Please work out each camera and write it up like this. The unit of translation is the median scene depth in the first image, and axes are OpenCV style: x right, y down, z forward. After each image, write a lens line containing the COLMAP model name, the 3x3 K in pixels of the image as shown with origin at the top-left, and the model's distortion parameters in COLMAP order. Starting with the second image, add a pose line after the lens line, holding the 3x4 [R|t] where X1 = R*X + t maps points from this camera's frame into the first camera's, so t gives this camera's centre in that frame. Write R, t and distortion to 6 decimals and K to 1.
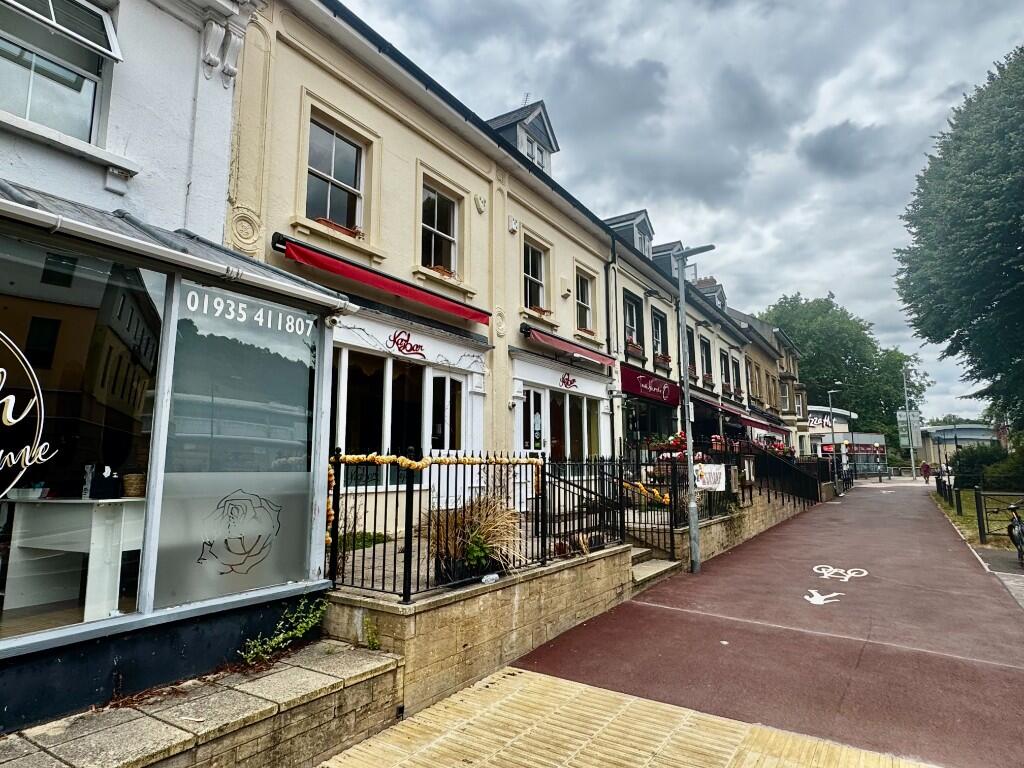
lens RADIAL K [[589.9, 0, 512.0], [0, 589.9, 384.0], [0, 0, 1]] dist [-0.002241, -0.000982]
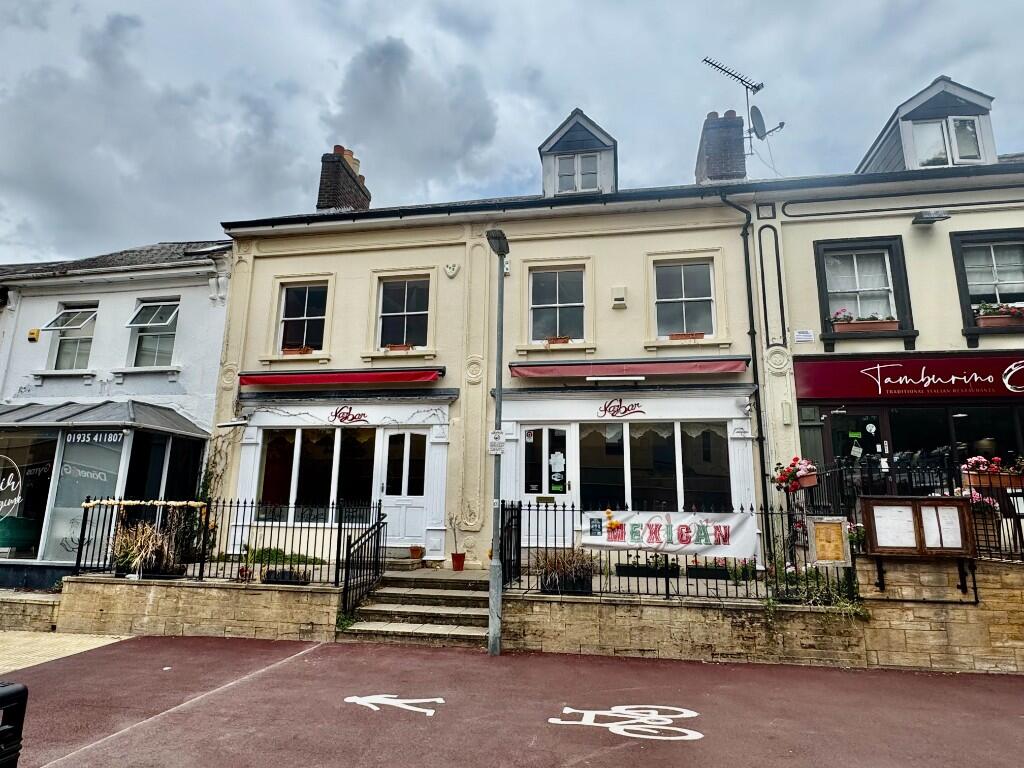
lens RADIAL K [[597.9, 0, 512.0], [0, 597.9, 384.0], [0, 0, 1]] dist [0.000454, -0.000907]
pose [[0.404429, -0.179481, -0.896785, 1.108836], [0.113075, 0.982844, -0.145710, 0.093230], [0.907552, -0.042475, 0.417785, 0.724987]]
